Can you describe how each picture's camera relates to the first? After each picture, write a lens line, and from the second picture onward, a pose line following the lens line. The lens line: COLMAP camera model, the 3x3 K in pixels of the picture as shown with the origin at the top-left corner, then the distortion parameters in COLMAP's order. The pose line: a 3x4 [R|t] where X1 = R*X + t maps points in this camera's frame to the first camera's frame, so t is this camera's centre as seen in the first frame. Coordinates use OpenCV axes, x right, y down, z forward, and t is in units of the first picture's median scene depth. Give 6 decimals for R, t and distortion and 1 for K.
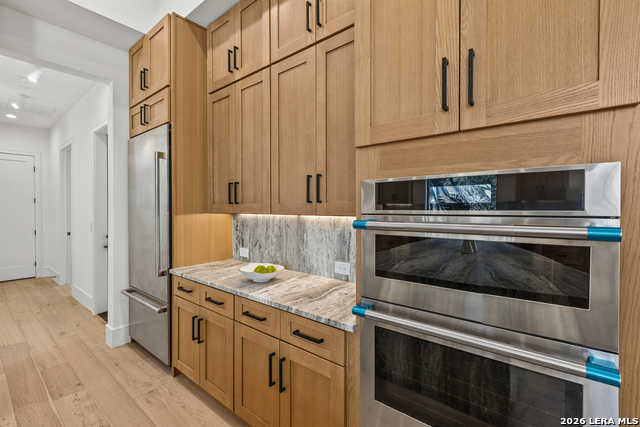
lens RADIAL K [[284.1, 0, 313.8], [0, 284.1, 211.0], [0, 0, 1]] dist [-0.002758, 0.000582]
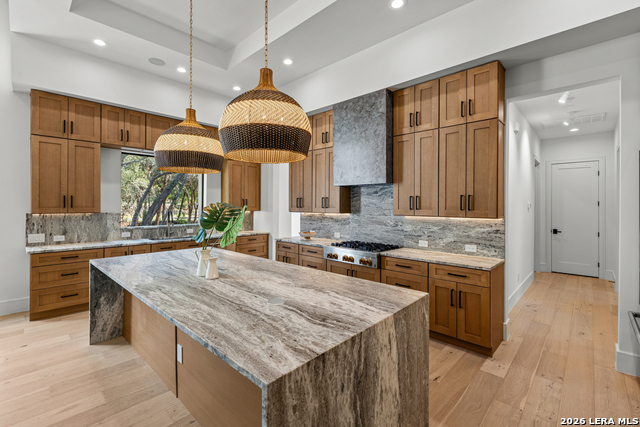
lens RADIAL K [[284.1, 0, 317.0], [0, 284.1, 205.7], [0, 0, 1]] dist [-0.002758, 0.000582]
pose [[-0.072355, -0.001406, -0.997378, 0.320431], [-0.013769, 0.999905, -0.000411, -0.036468], [0.997284, 0.013703, -0.072367, 0.130948]]
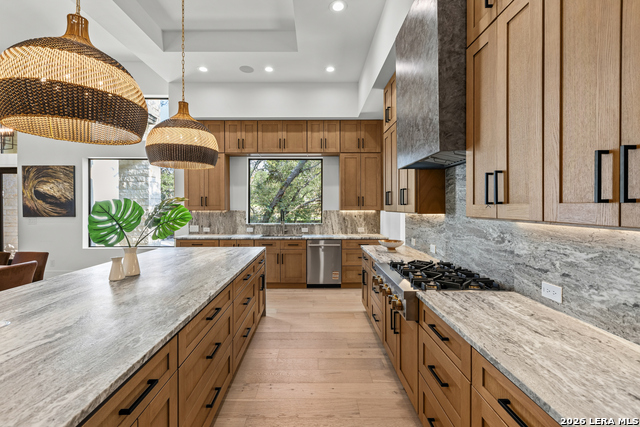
lens RADIAL K [[284.1, 0, 317.0], [0, 284.1, 208.7], [0, 0, 1]] dist [-0.002758, 0.000582]
pose [[-0.769016, 0.003583, -0.639220, -0.535666], [-0.006006, 0.999900, 0.012830, -0.019385], [0.639202, 0.013706, -0.768917, 0.773822]]
